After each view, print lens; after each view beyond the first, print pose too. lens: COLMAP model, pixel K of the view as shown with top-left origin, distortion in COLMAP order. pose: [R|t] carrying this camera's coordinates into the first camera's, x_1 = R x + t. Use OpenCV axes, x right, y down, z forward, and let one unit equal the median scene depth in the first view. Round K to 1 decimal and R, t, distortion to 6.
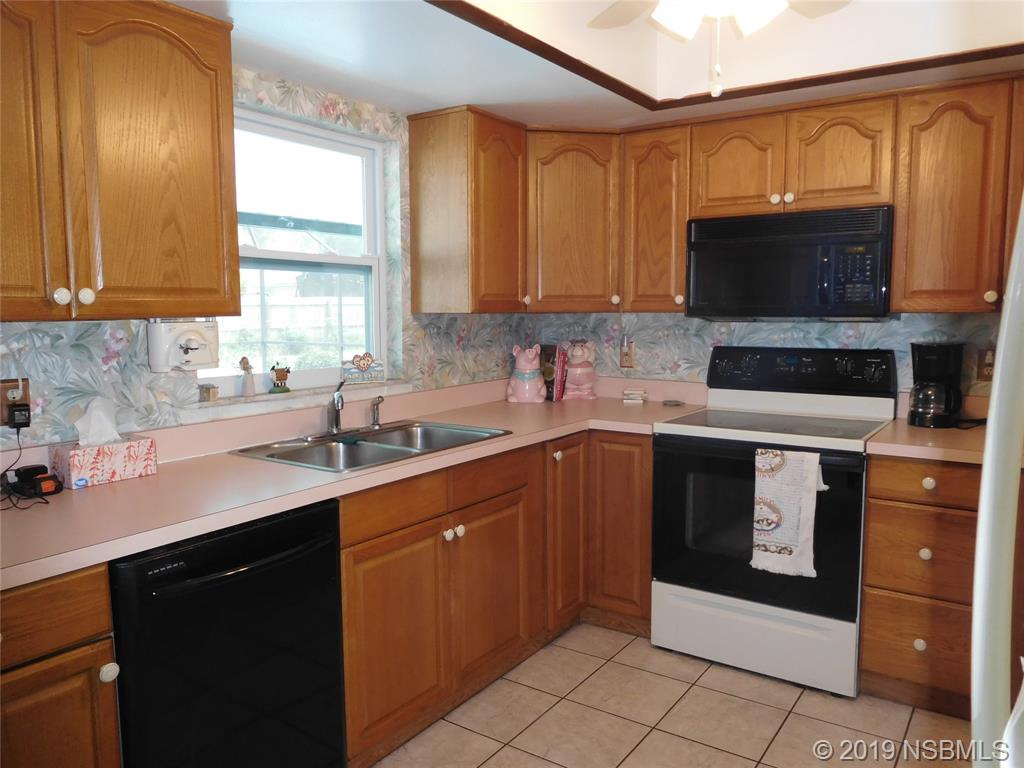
lens RADIAL K [[765.6, 0, 512.0], [0, 765.6, 384.0], [0, 0, 1]] dist [-0.010036, -0.008872]
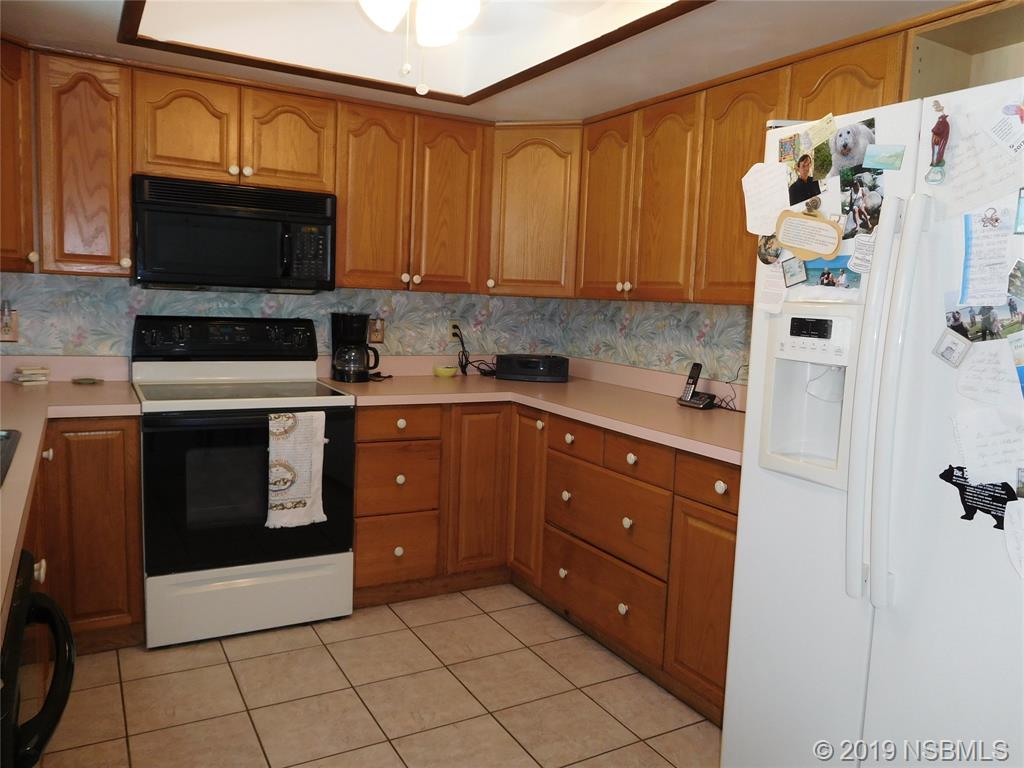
lens RADIAL K [[765.6, 0, 512.0], [0, 765.6, 384.0], [0, 0, 1]] dist [-0.010036, -0.008872]
pose [[0.433862, -0.077038, 0.897680, -0.457890], [0.044476, 0.996954, 0.064062, -0.007904], [-0.899881, 0.012131, 0.435967, 0.246050]]
